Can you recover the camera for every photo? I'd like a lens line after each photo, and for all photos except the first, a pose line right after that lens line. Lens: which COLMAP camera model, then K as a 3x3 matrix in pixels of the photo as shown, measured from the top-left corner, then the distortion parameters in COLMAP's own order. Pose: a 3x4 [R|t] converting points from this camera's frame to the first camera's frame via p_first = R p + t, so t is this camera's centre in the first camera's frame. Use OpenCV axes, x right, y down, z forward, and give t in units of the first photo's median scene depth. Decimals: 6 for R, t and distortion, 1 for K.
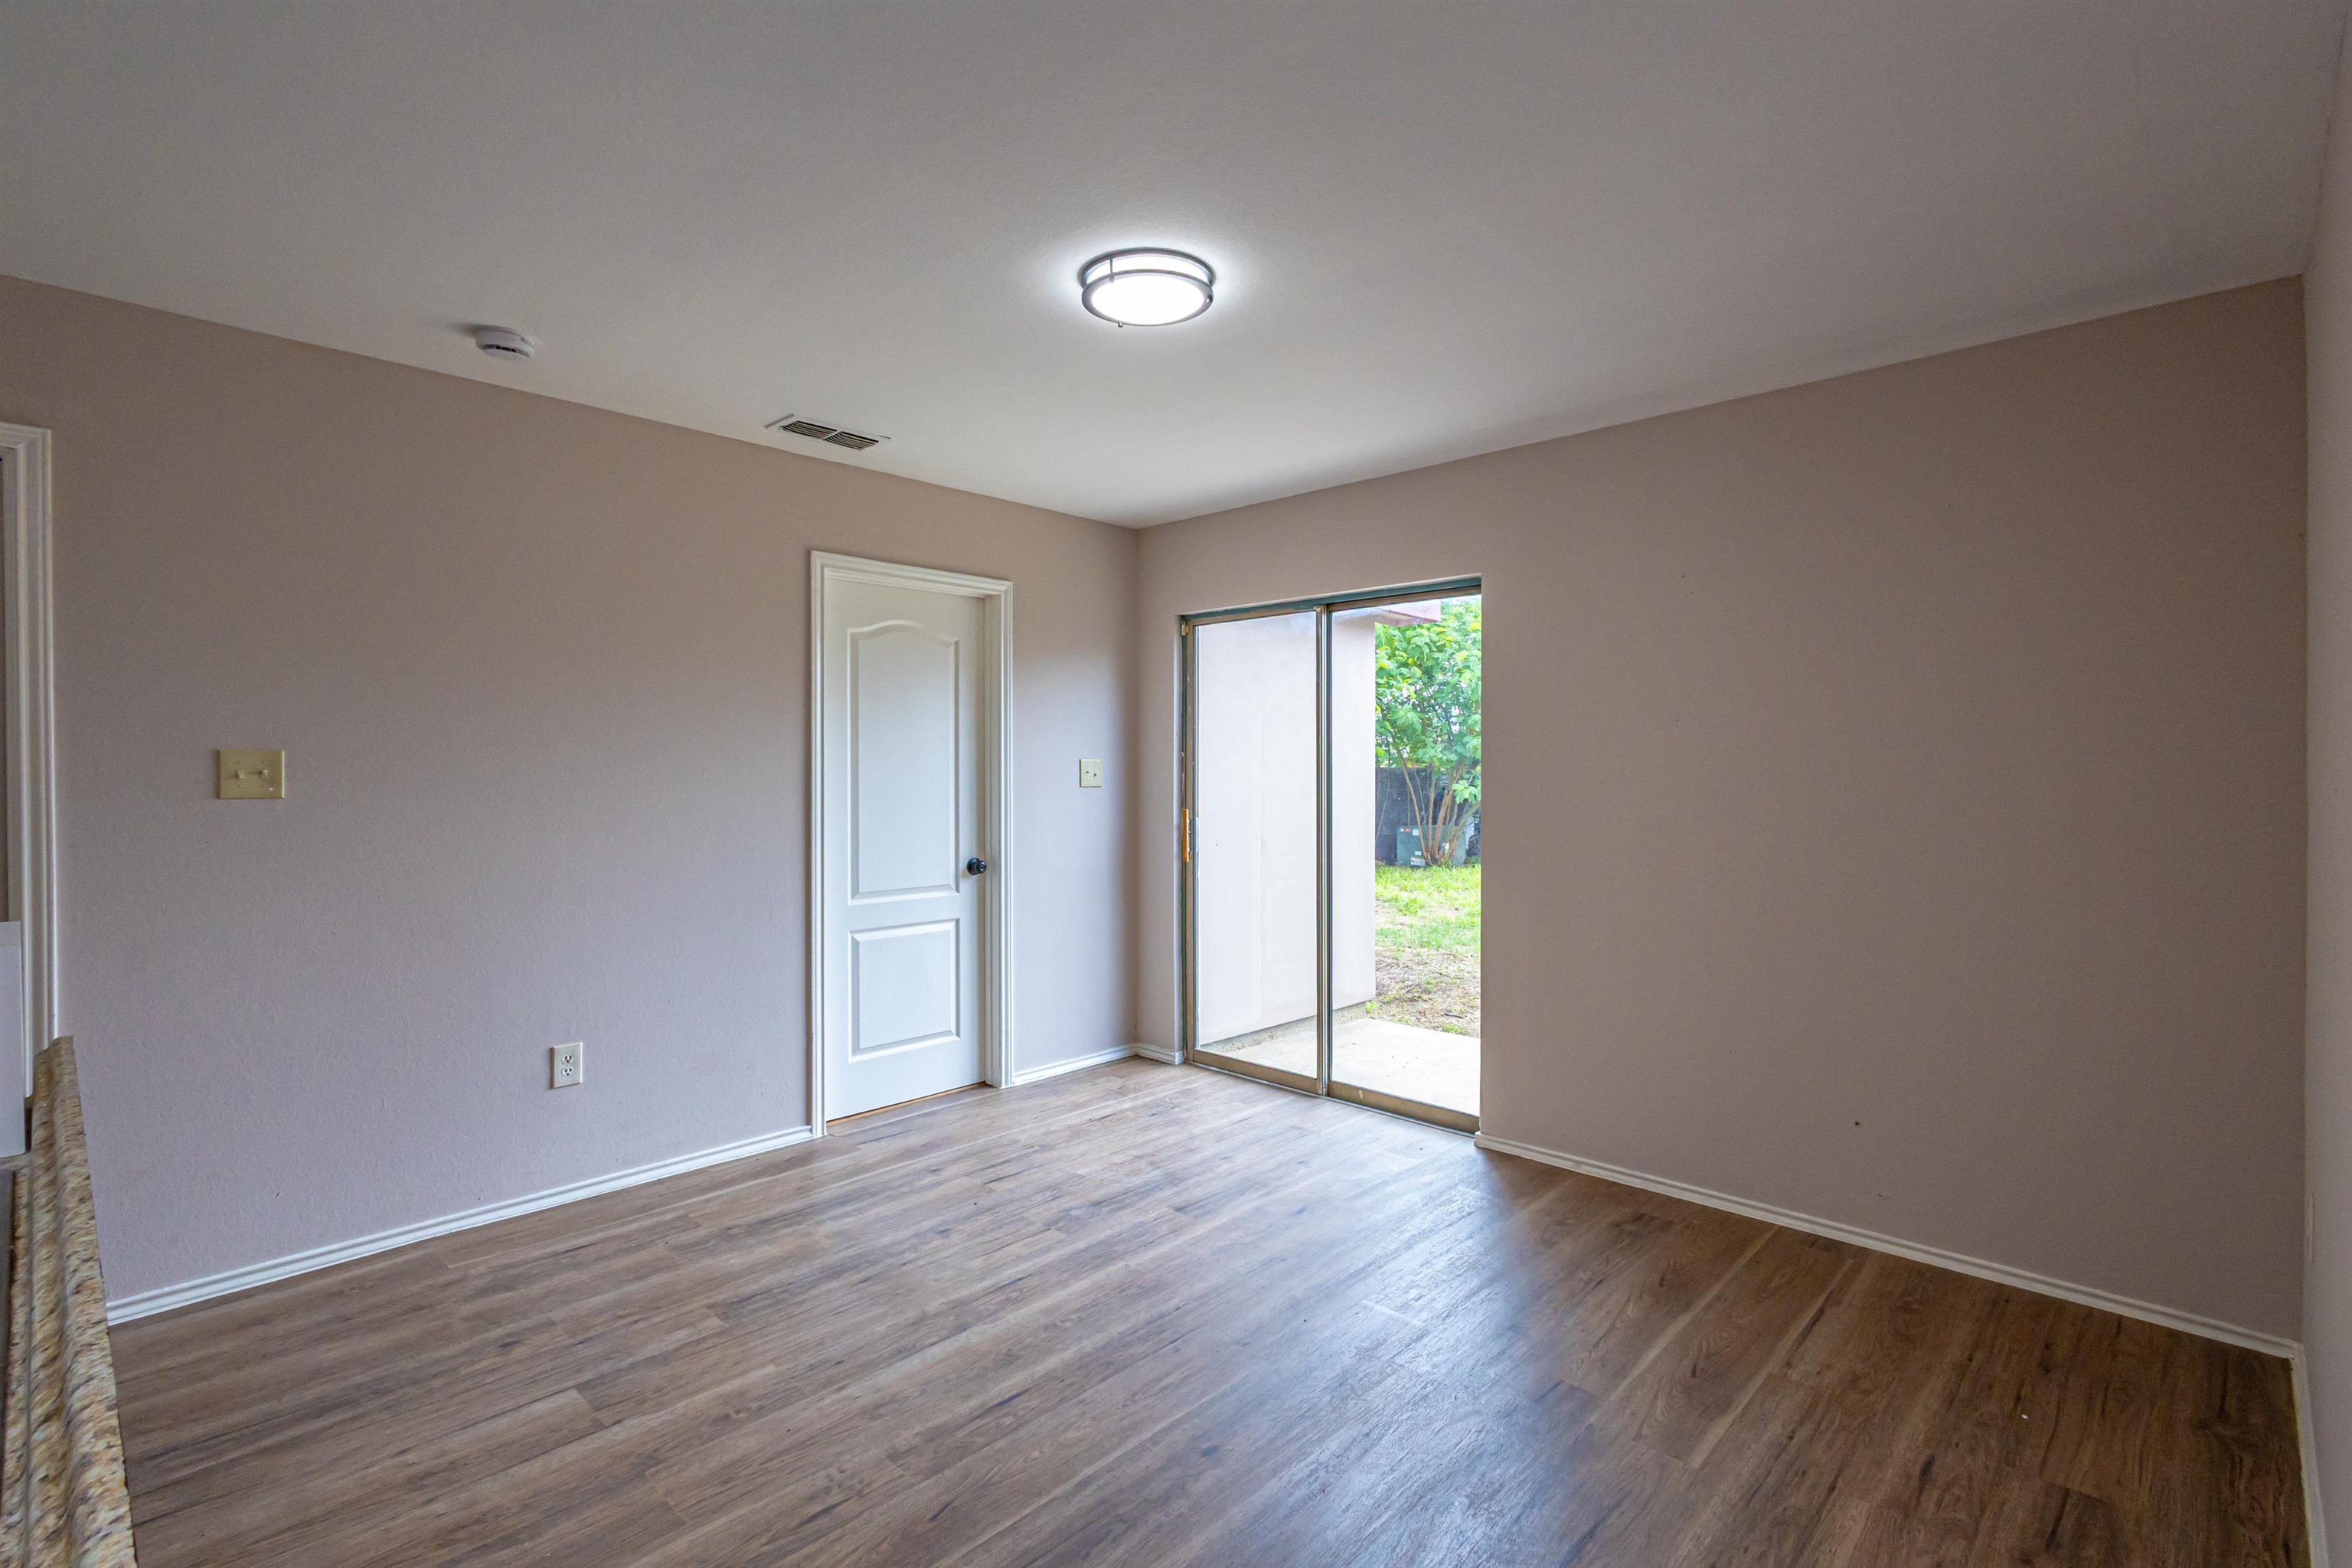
lens RADIAL K [[1083.7, 0, 1180.7], [0, 1083.7, 769.5], [0, 0, 1]] dist [0.011800, -0.000477]
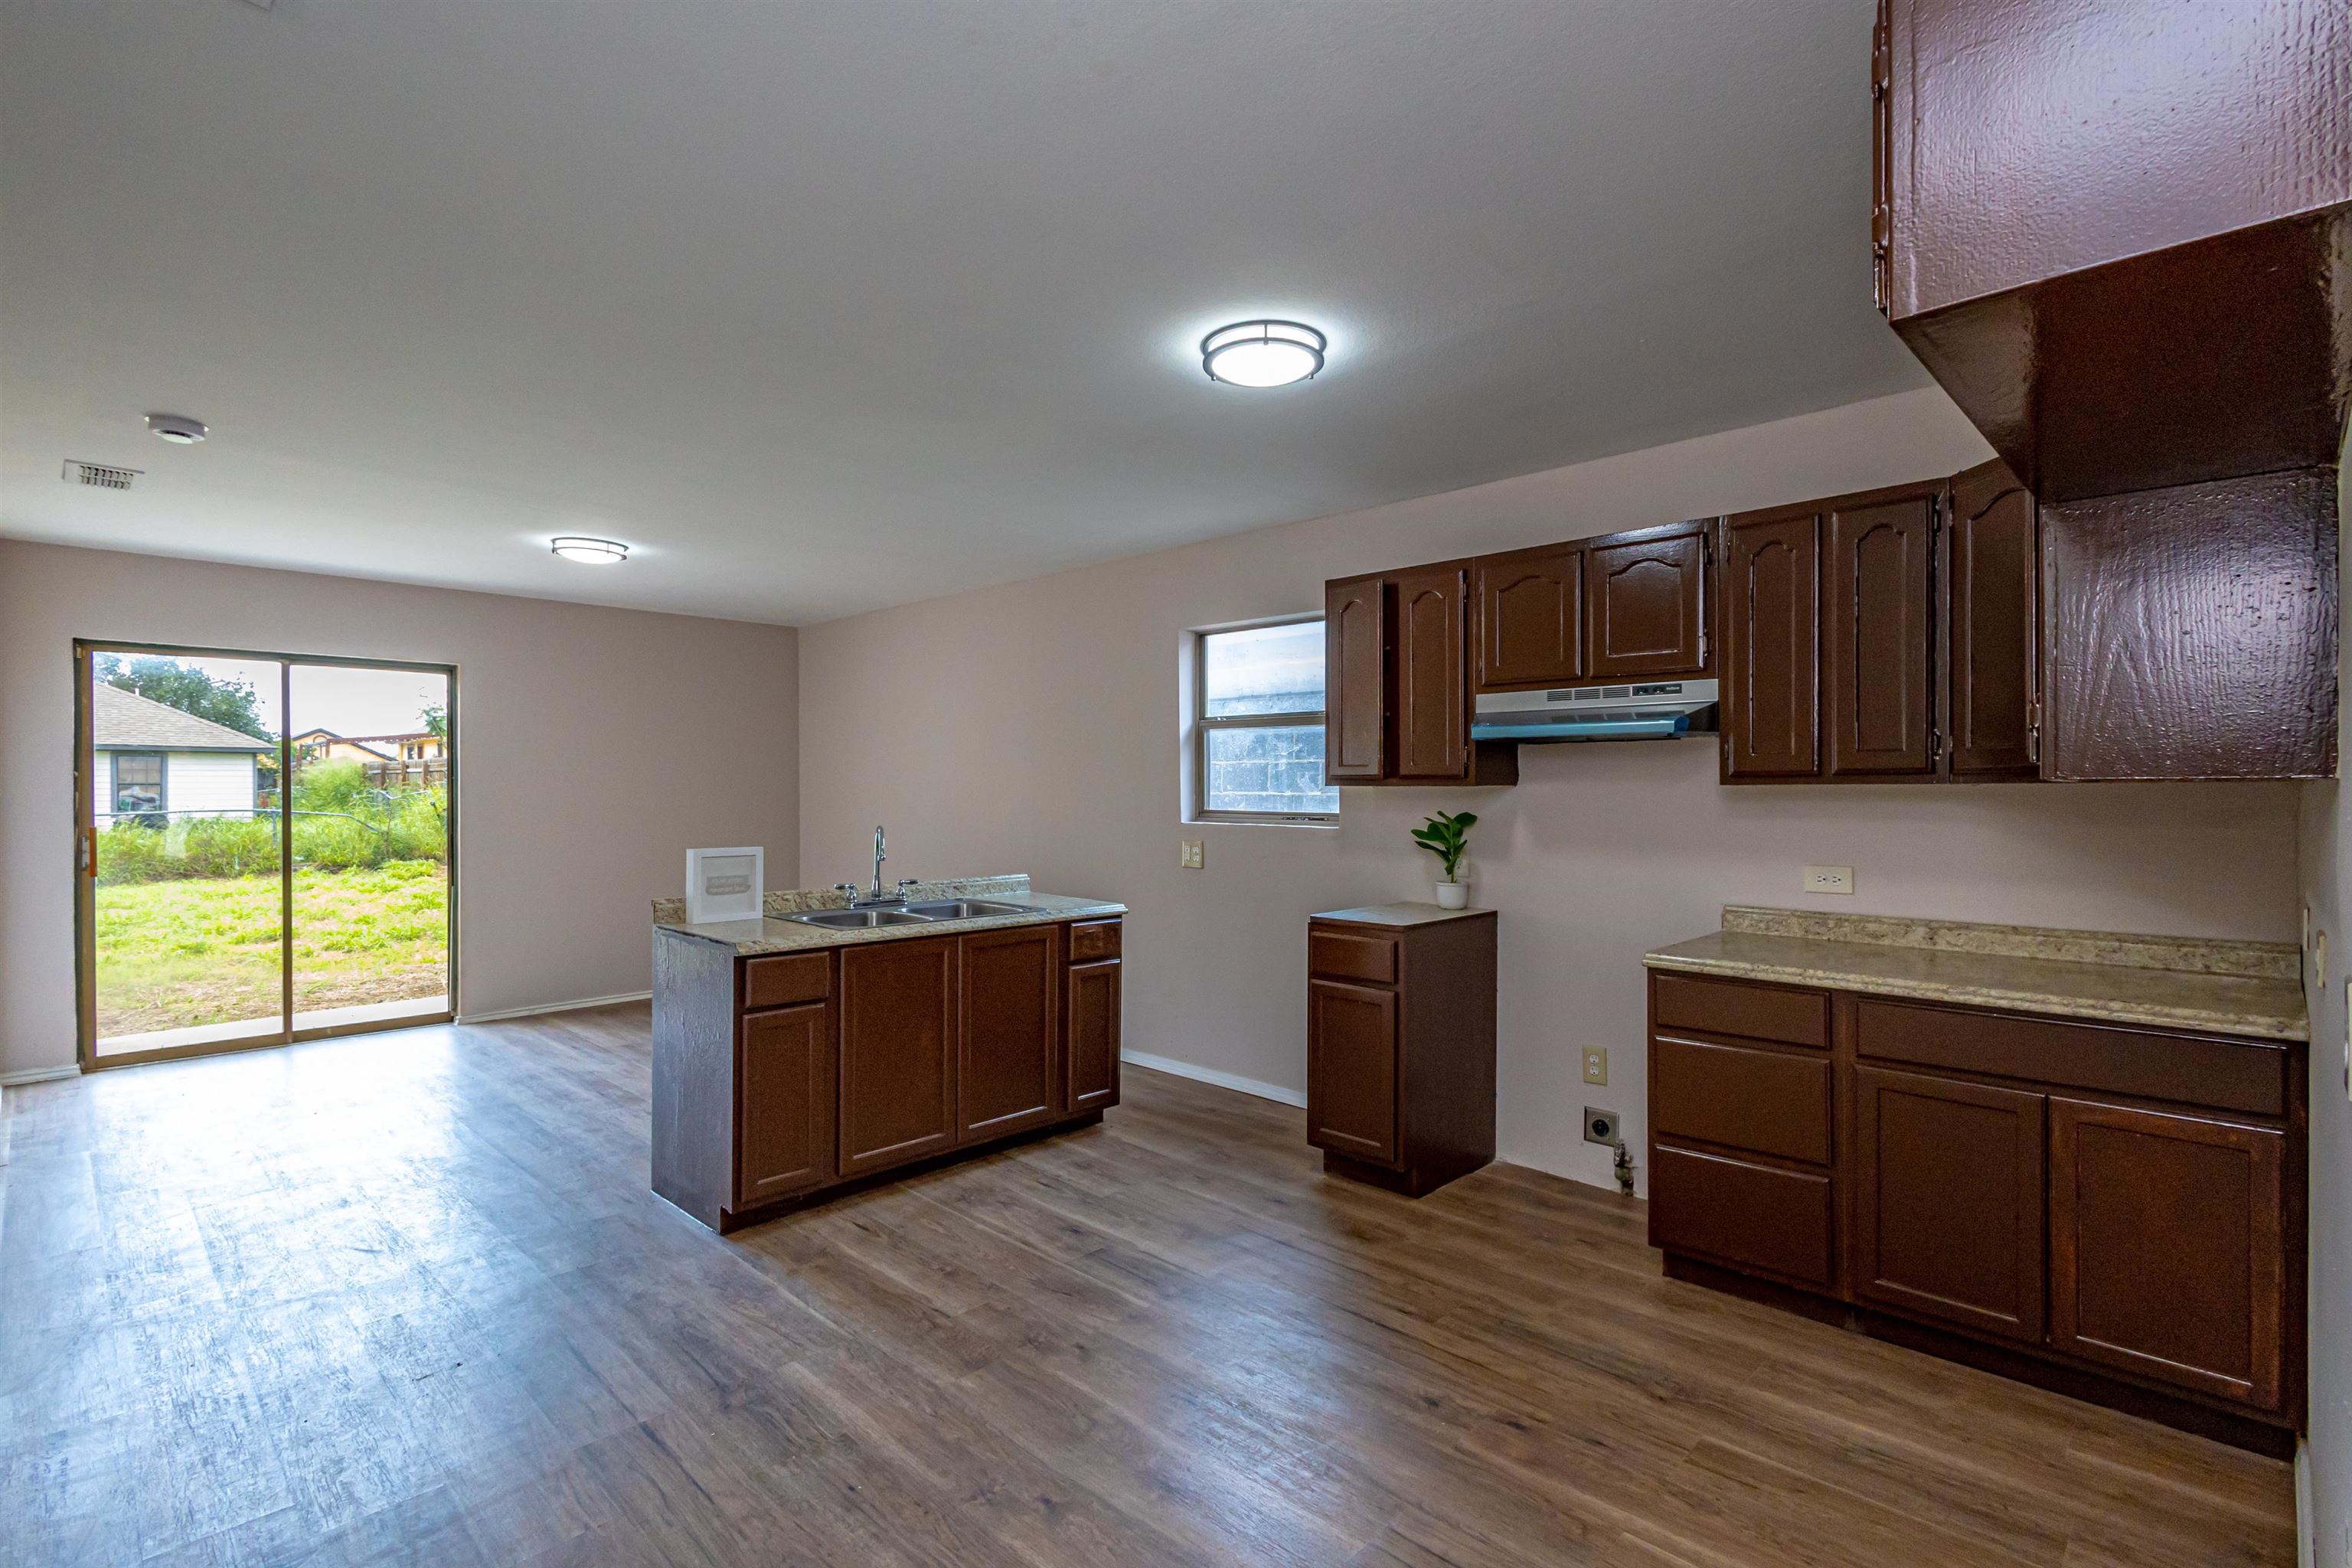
lens RADIAL K [[1098.2, 0, 1181.9], [0, 1098.2, 784.2], [0, 0, 1]] dist [0.012972, -0.000331]
pose [[0.006139, 0.001441, 0.999980, -1.921279], [0.001167, 0.999998, -0.001449, -0.002616], [-0.999980, 0.001175, 0.006137, -0.094428]]
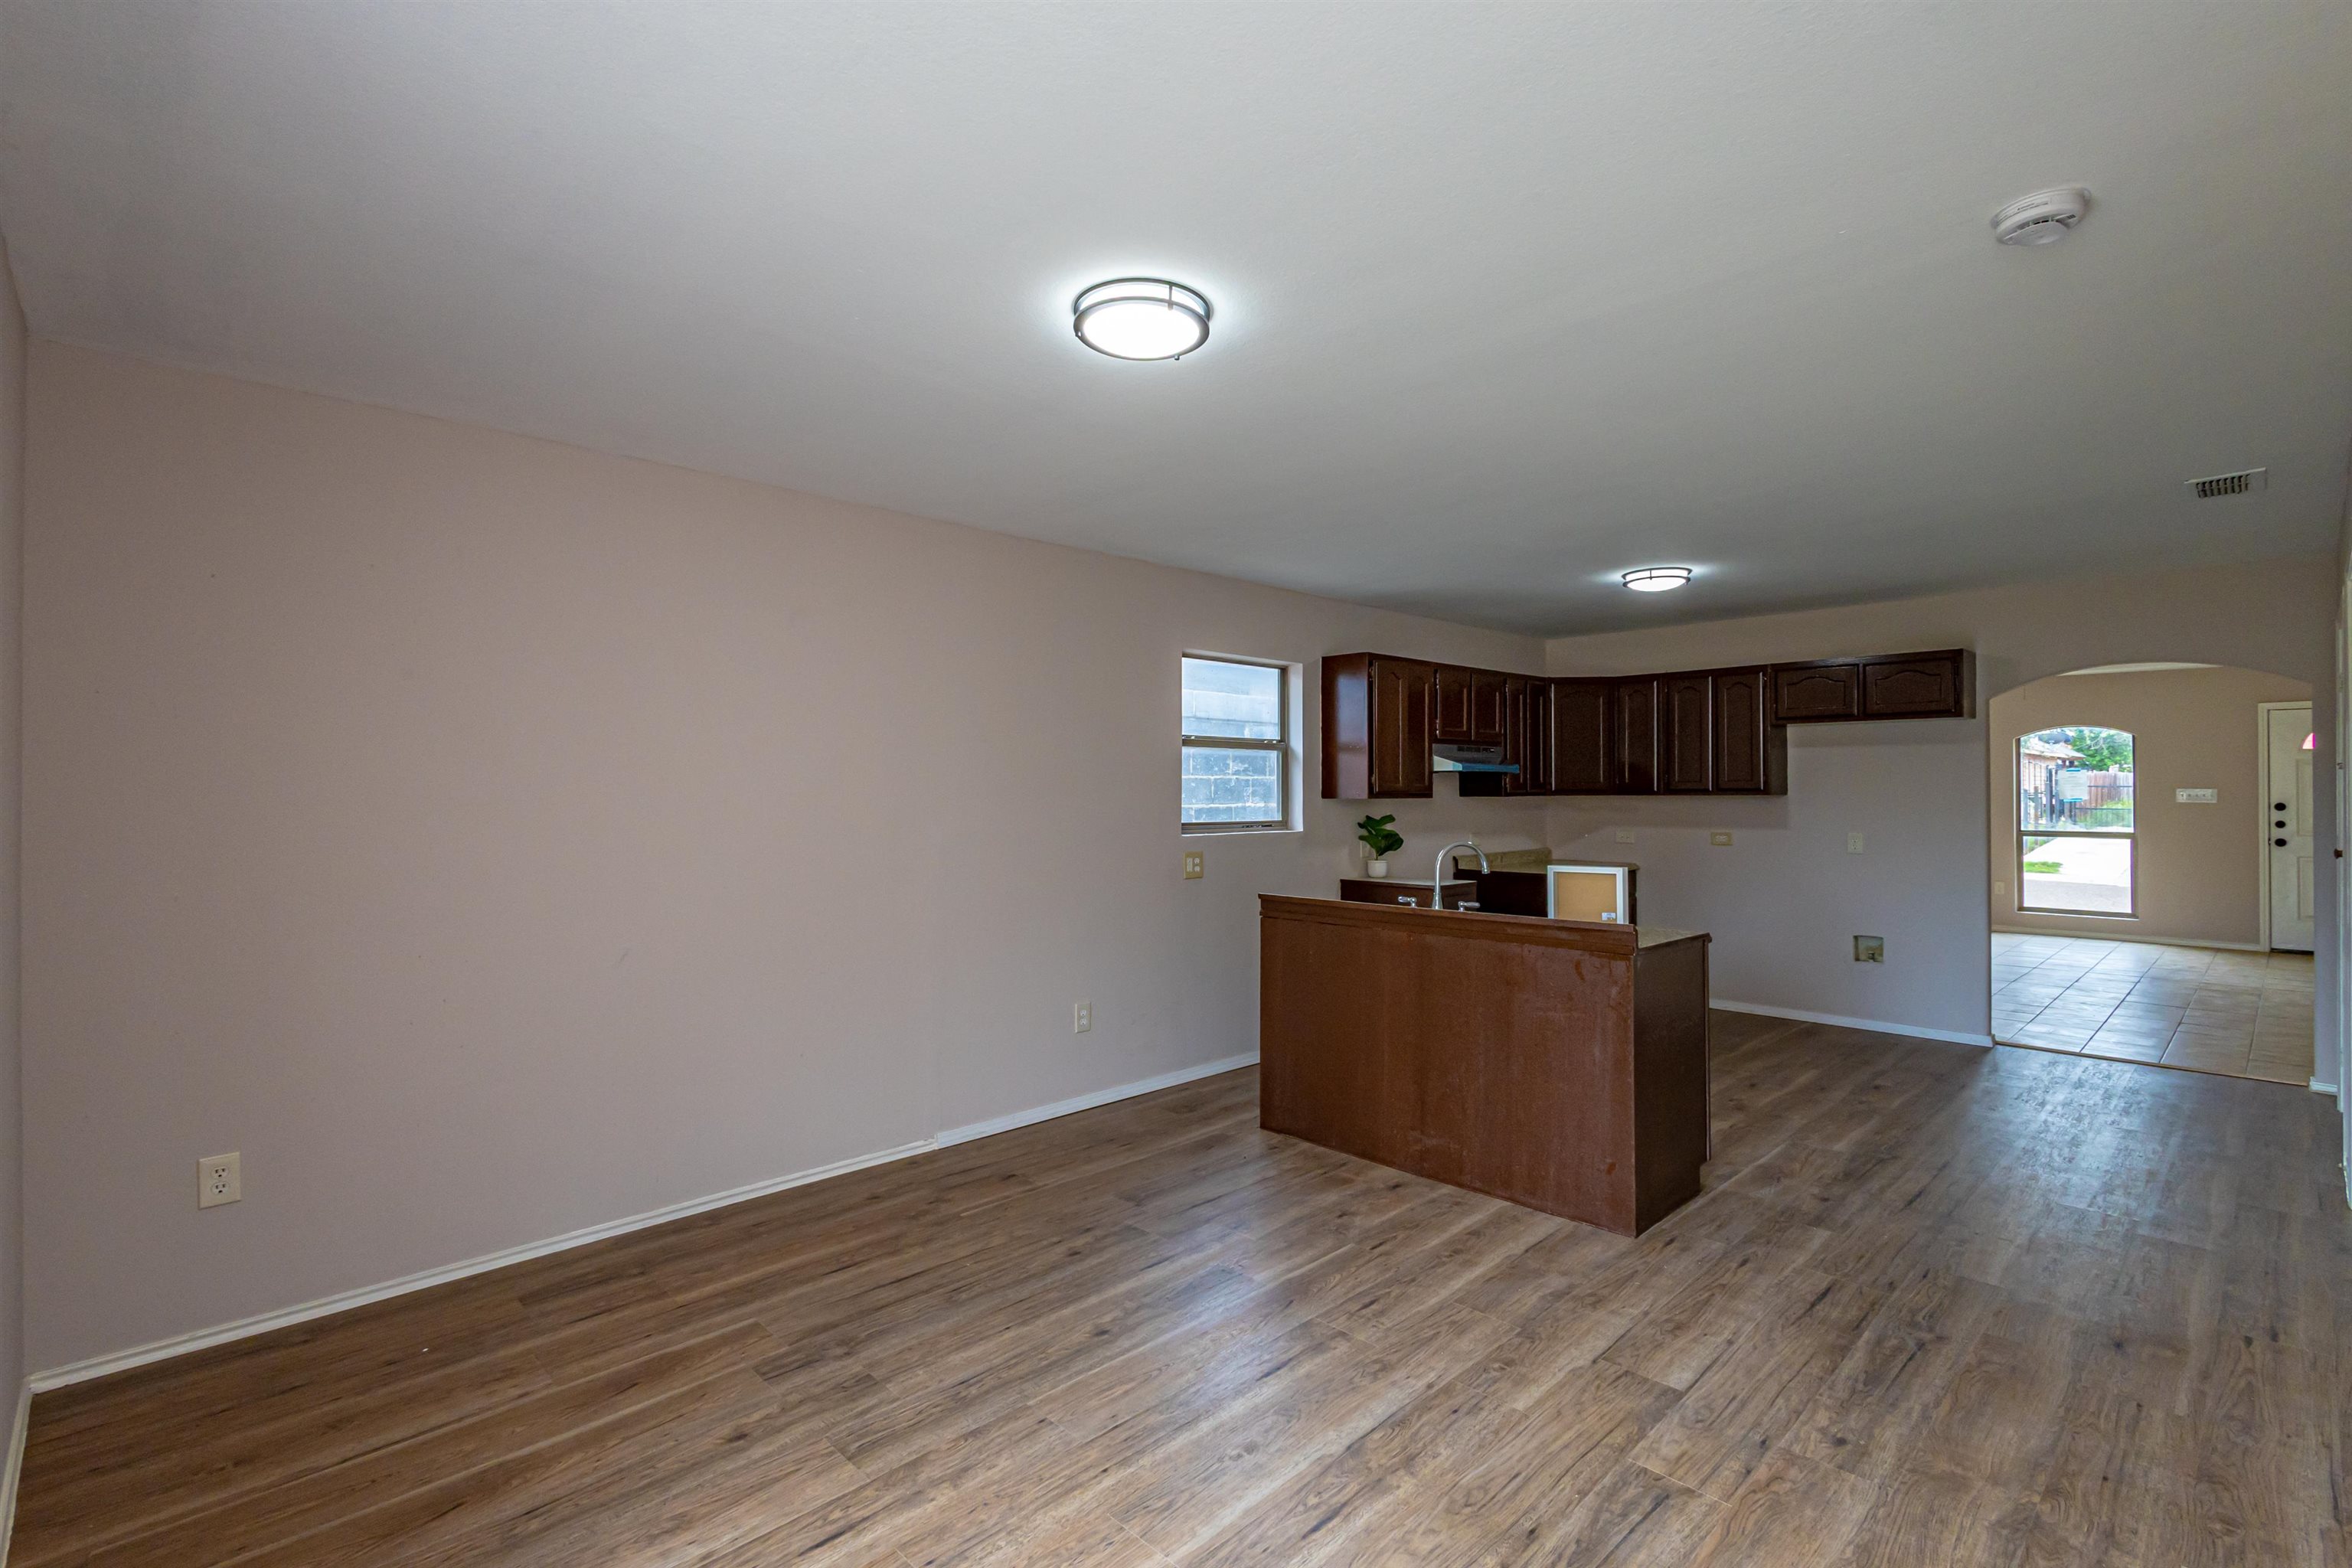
lens RADIAL K [[1072.8, 0, 1182.8], [0, 1072.8, 782.6], [0, 0, 1]] dist [0.012349, -0.001164]
pose [[-0.999472, 0.003843, 0.032264, -0.090539], [0.003632, 0.999972, -0.006613, -0.021345], [-0.032288, -0.006493, -0.999458, 1.821467]]
